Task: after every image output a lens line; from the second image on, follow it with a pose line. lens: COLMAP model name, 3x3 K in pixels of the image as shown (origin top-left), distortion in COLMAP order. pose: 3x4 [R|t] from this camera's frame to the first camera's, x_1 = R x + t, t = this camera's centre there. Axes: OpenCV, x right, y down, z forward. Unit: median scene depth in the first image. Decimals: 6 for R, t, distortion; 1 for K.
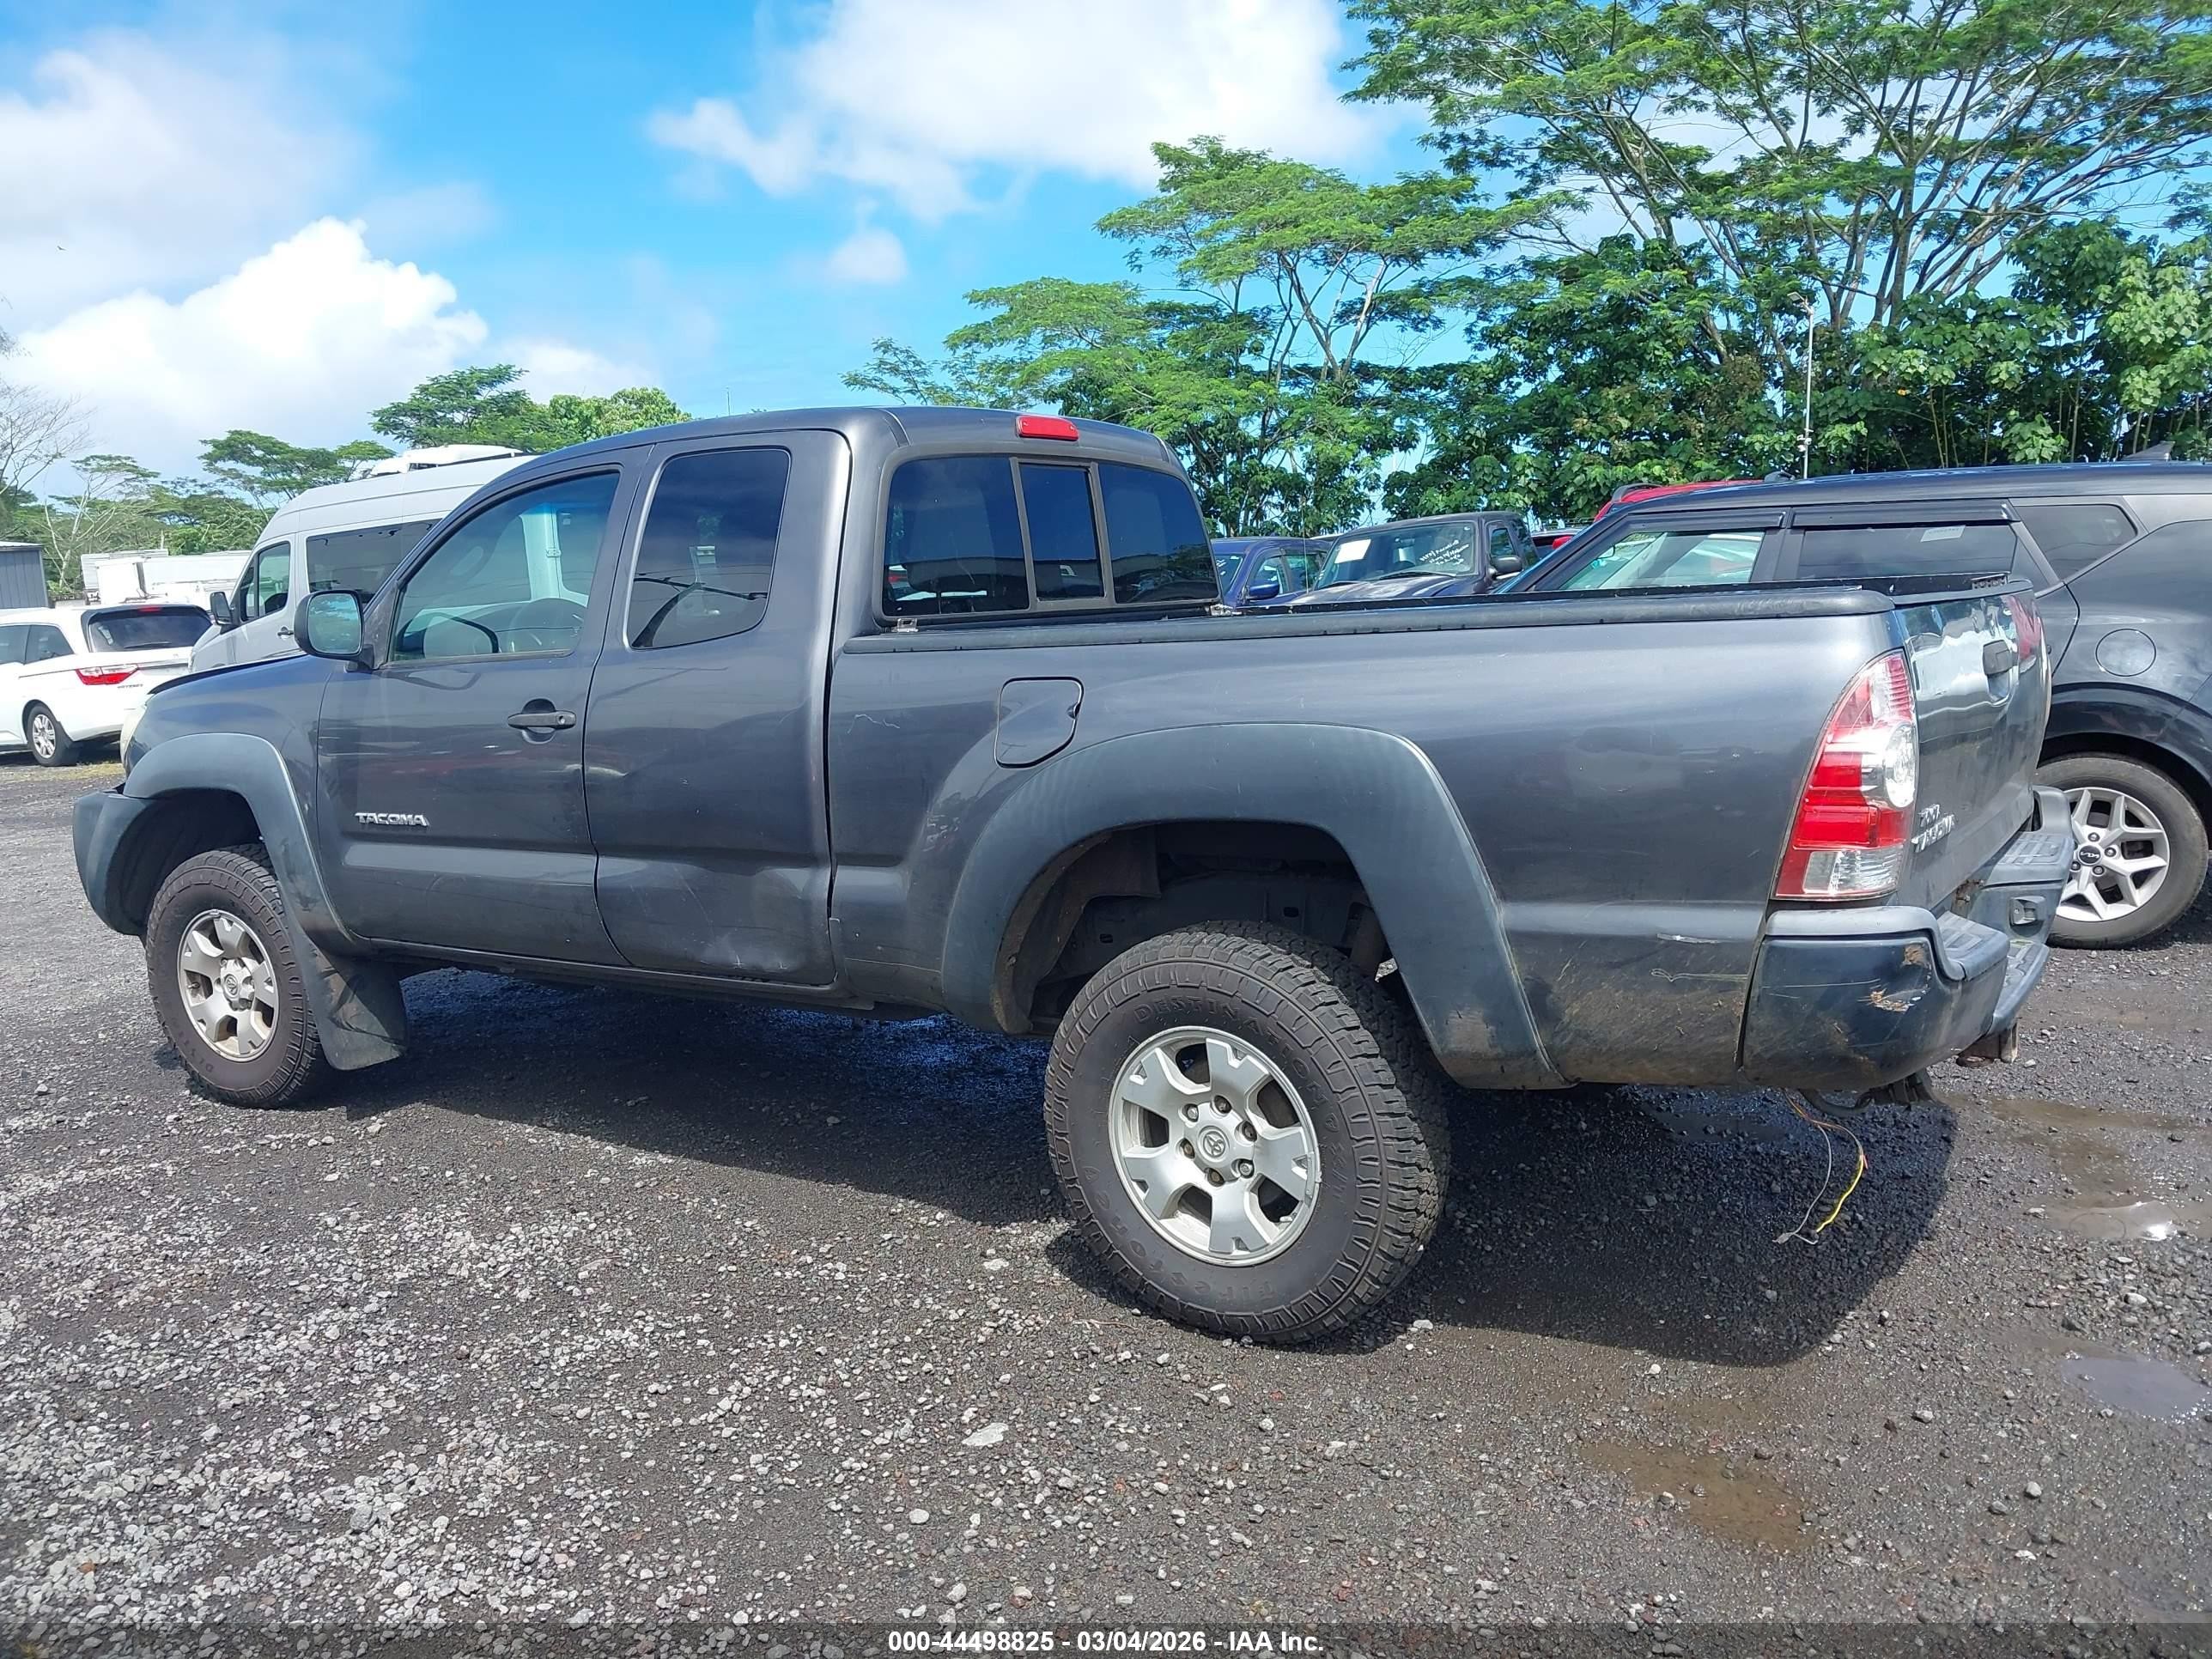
lens RADIAL K [[1737.1, 0, 1076.2], [0, 1737.1, 874.7], [0, 0, 1]] dist [0.005640, -0.009700]
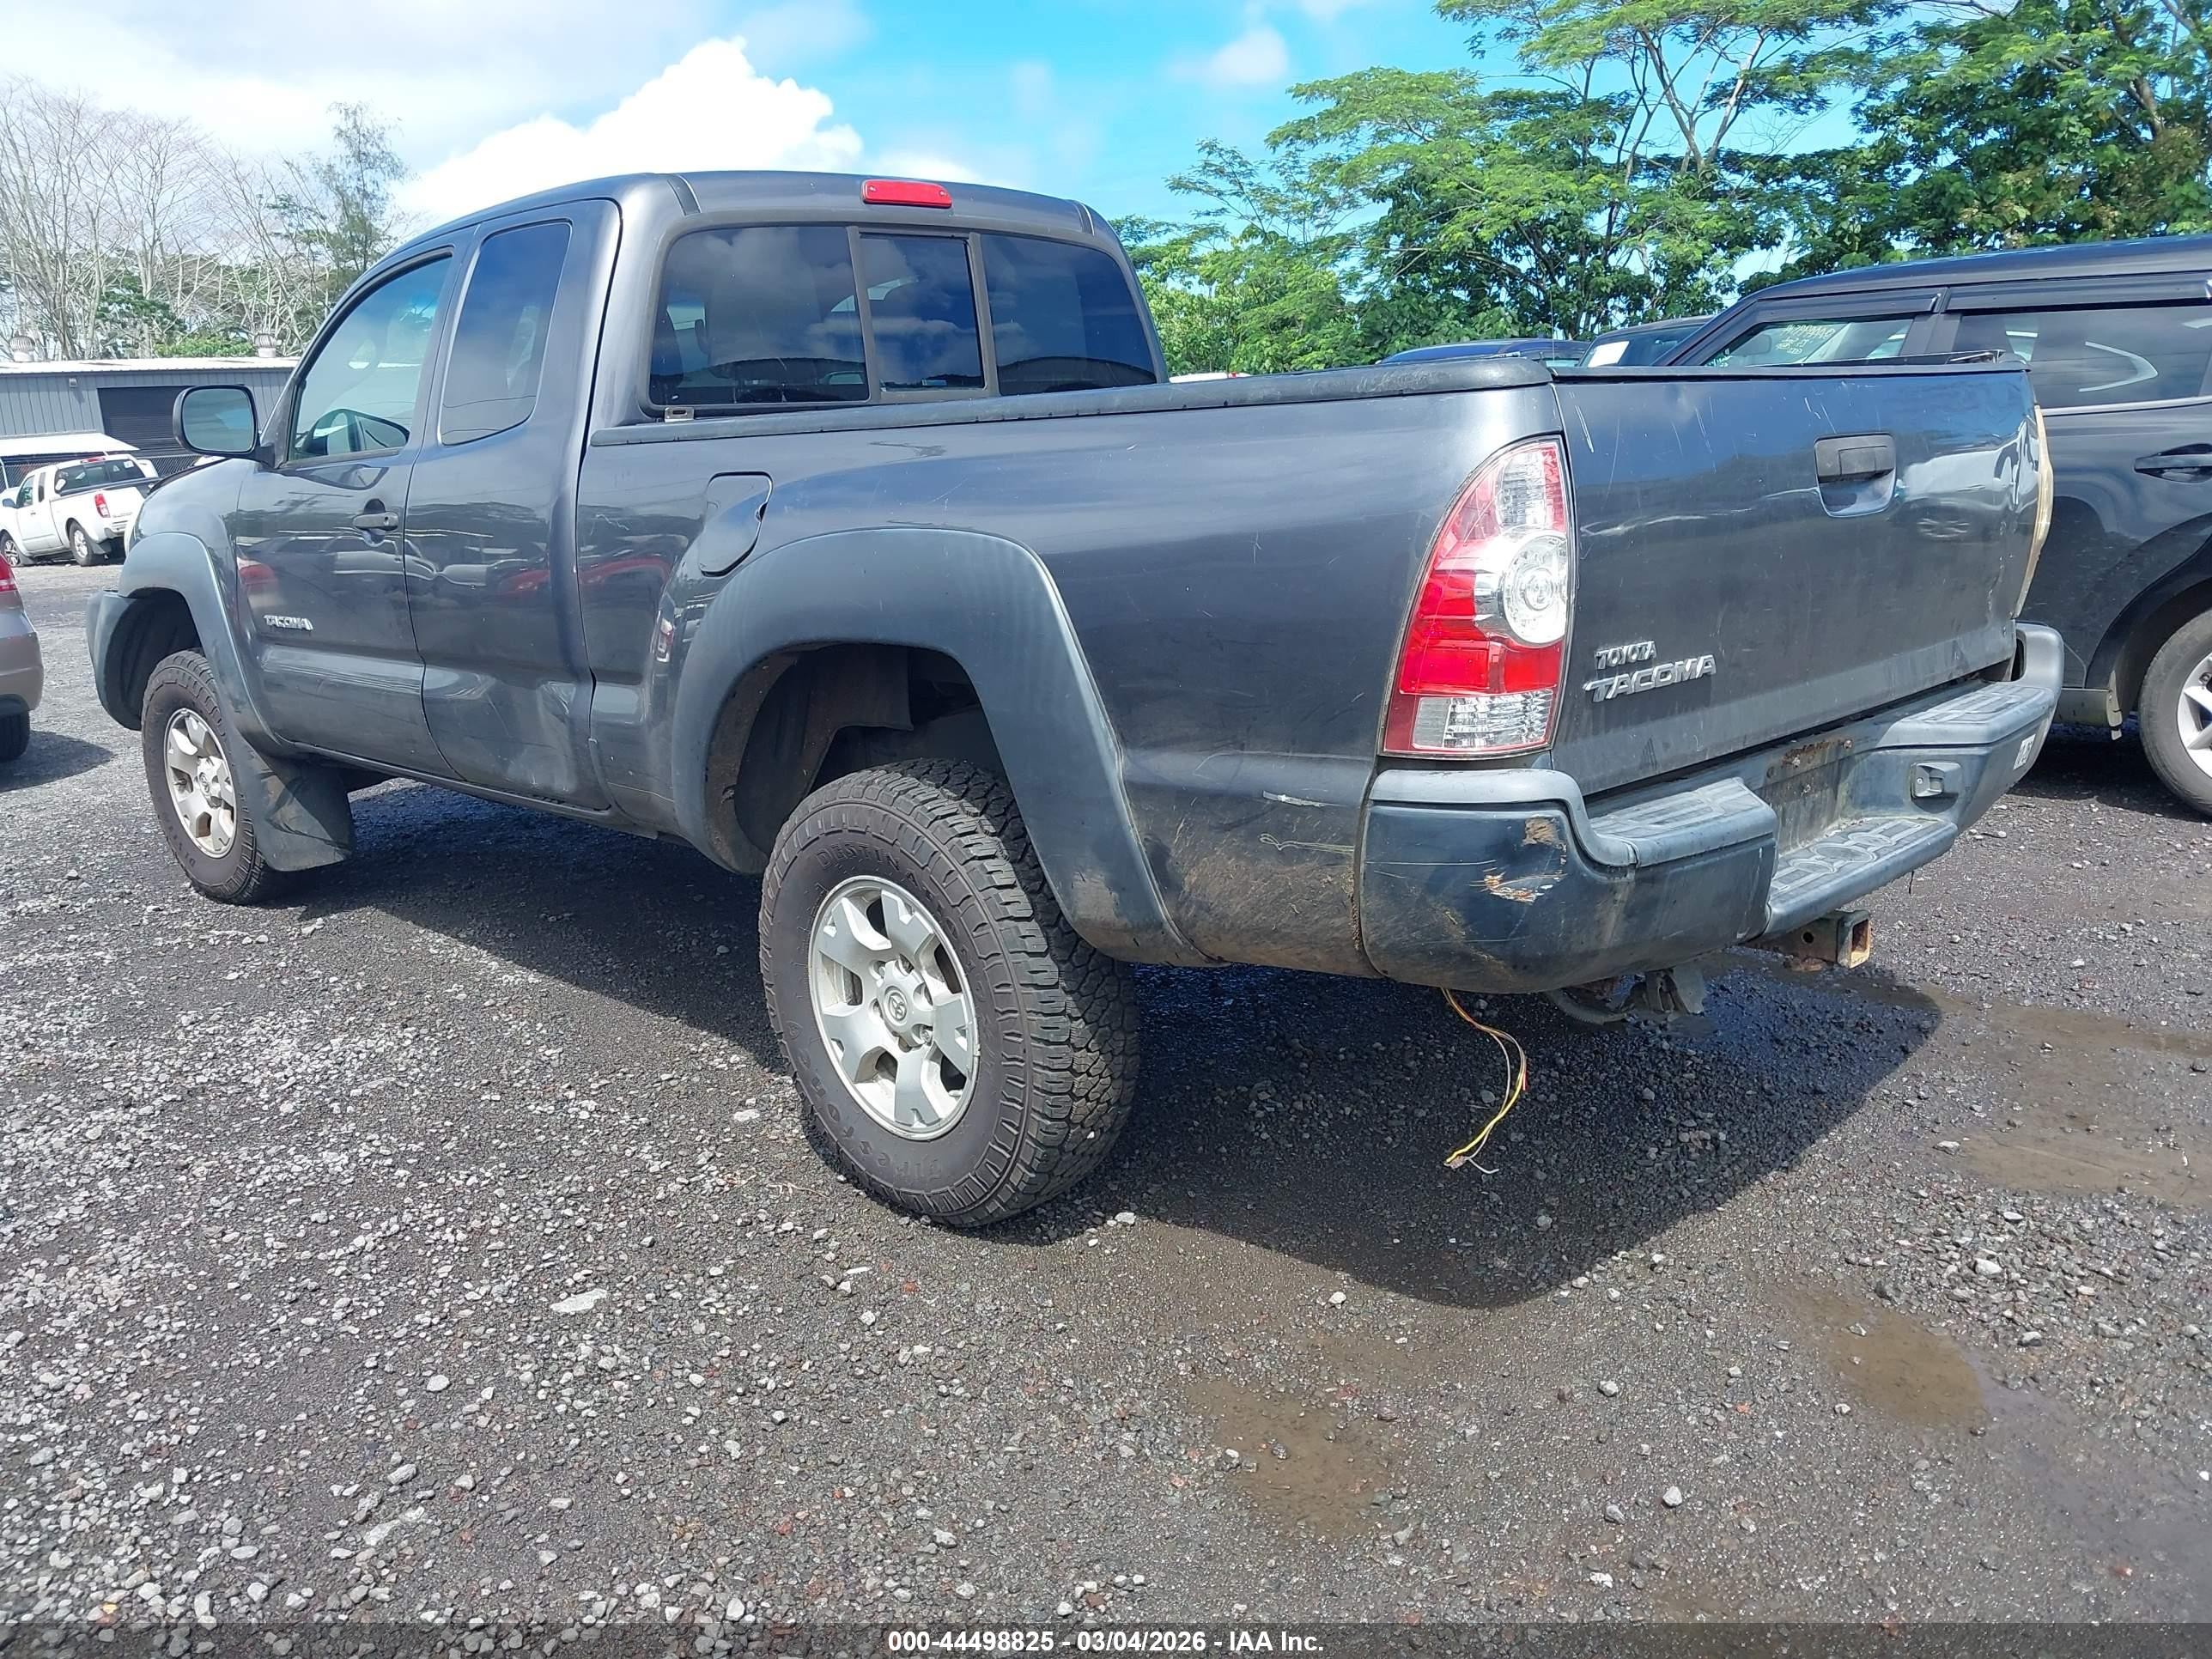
lens RADIAL K [[1753.0, 0, 1094.9], [0, 1753.0, 829.3], [0, 0, 1]] dist [-0.002723, 0.009269]
pose [[0.981320, 0.045636, -0.186890, 0.211470], [-0.031572, 0.996488, 0.077550, -0.005379], [0.189773, -0.070201, 0.979315, 0.085162]]
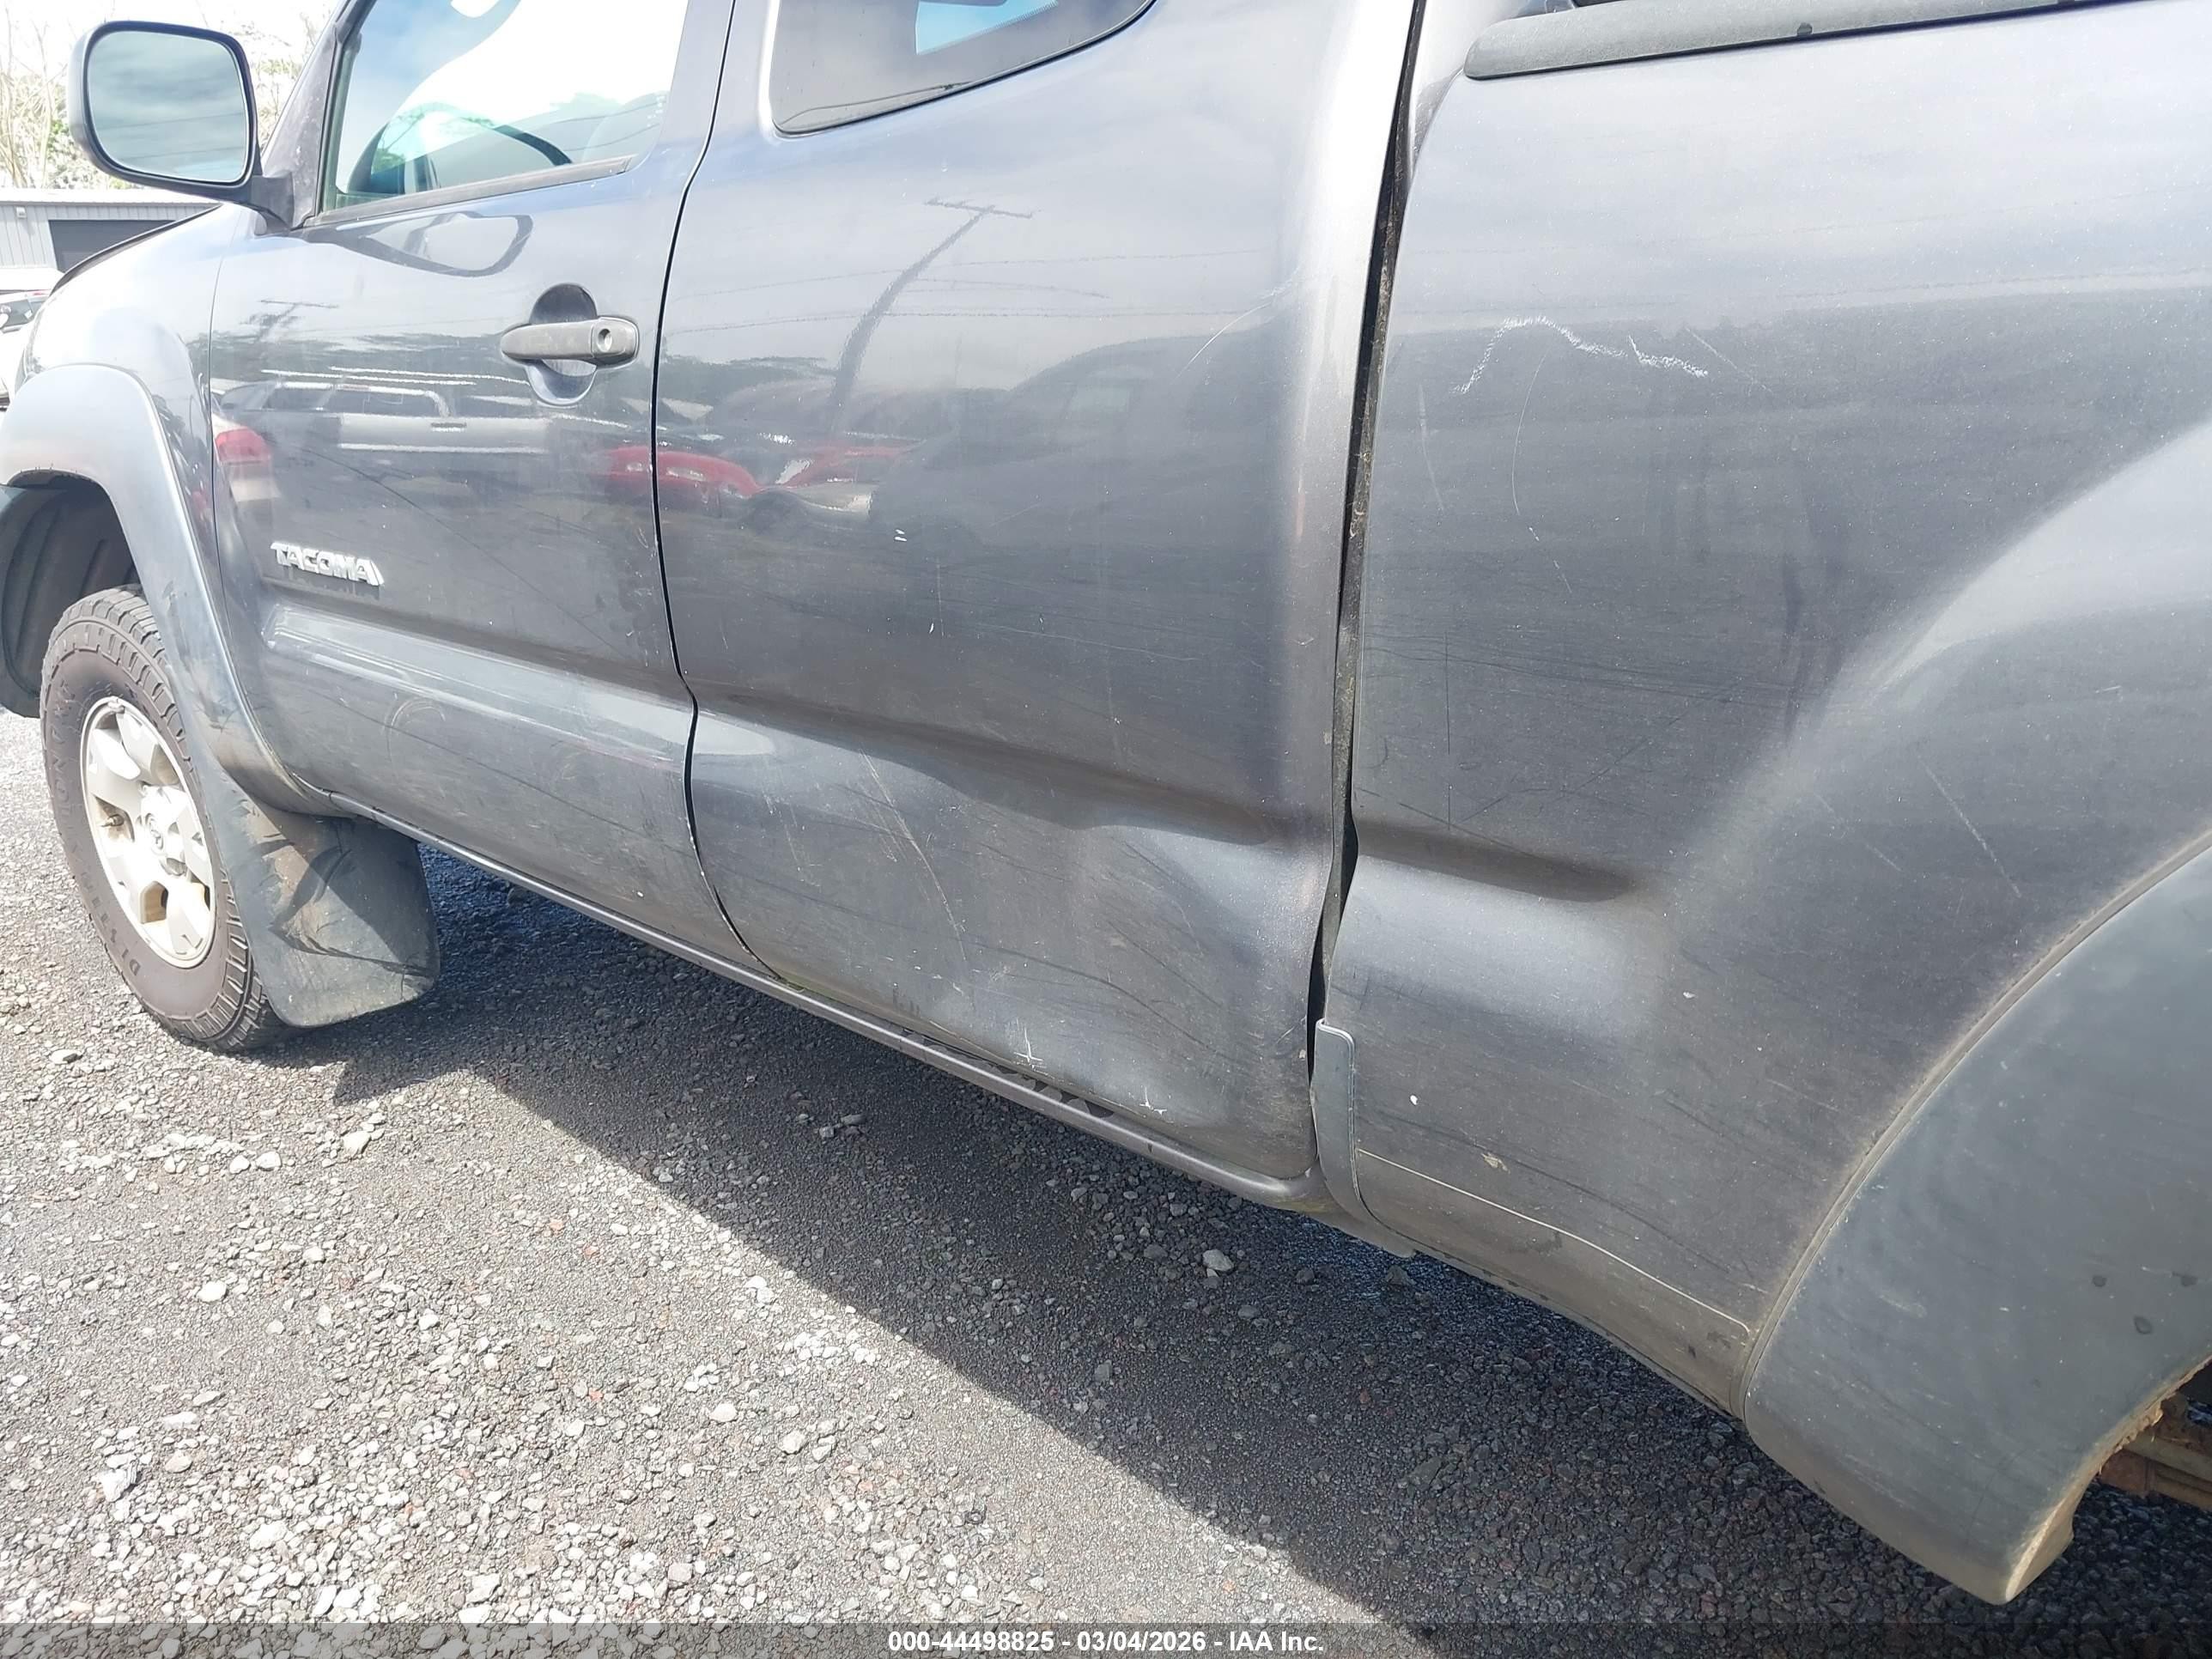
lens RADIAL K [[1753.0, 0, 1094.9], [0, 1753.0, 829.3], [0, 0, 1]] dist [-0.002723, 0.009269]
pose [[0.982623, 0.081528, -0.166752, -0.092012], [-0.056917, 0.987441, 0.147382, -0.035797], [0.176673, -0.135330, 0.974922, 0.483845]]
